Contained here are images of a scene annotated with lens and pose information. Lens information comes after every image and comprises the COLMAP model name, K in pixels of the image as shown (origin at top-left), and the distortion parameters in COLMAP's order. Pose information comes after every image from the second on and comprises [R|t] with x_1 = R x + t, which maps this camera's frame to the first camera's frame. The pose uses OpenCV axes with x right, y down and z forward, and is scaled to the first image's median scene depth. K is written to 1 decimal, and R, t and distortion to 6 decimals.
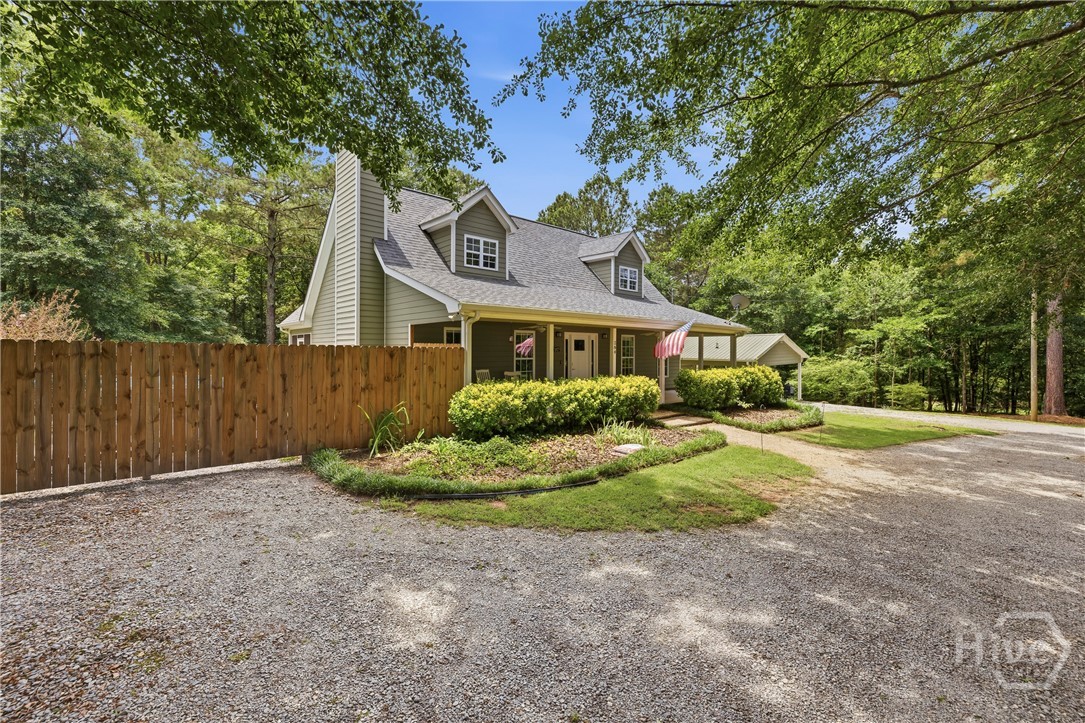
lens RADIAL K [[457.3, 0, 542.0], [0, 457.3, 351.5], [0, 0, 1]] dist [-0.002404, -0.000246]
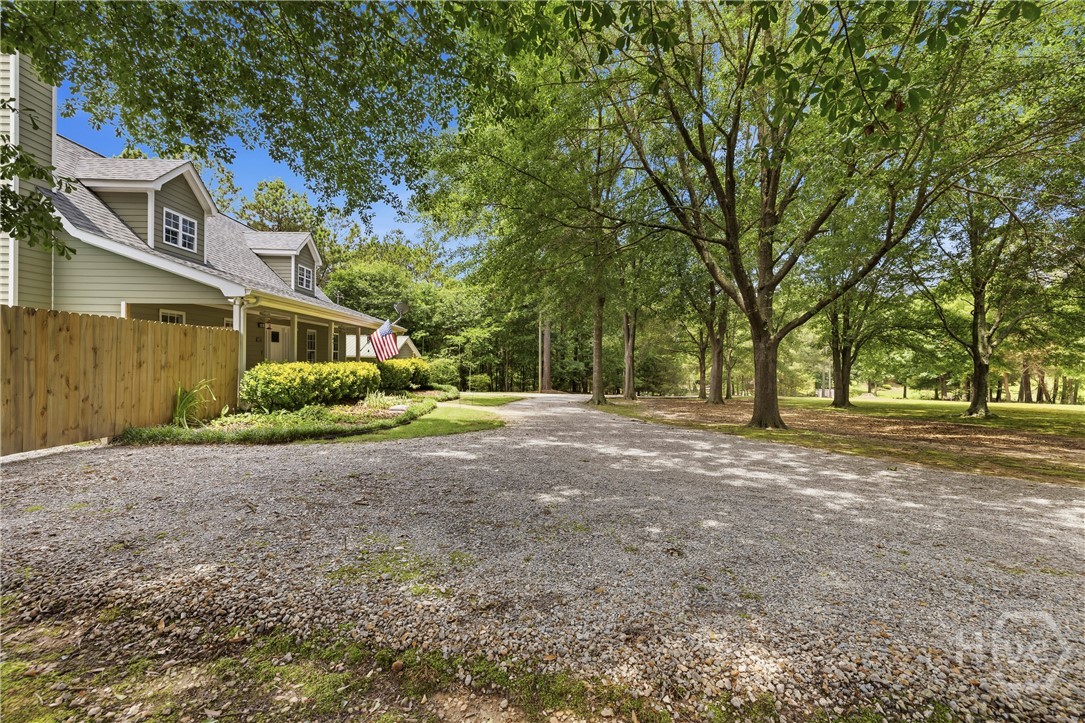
lens RADIAL K [[457.3, 0, 542.0], [0, 457.3, 351.5], [0, 0, 1]] dist [-0.002404, -0.000246]
pose [[0.635289, 0.014683, 0.772135, -0.375721], [-0.005485, 0.999880, -0.014501, 0.035322], [-0.772255, 0.004977, 0.635294, -0.139826]]
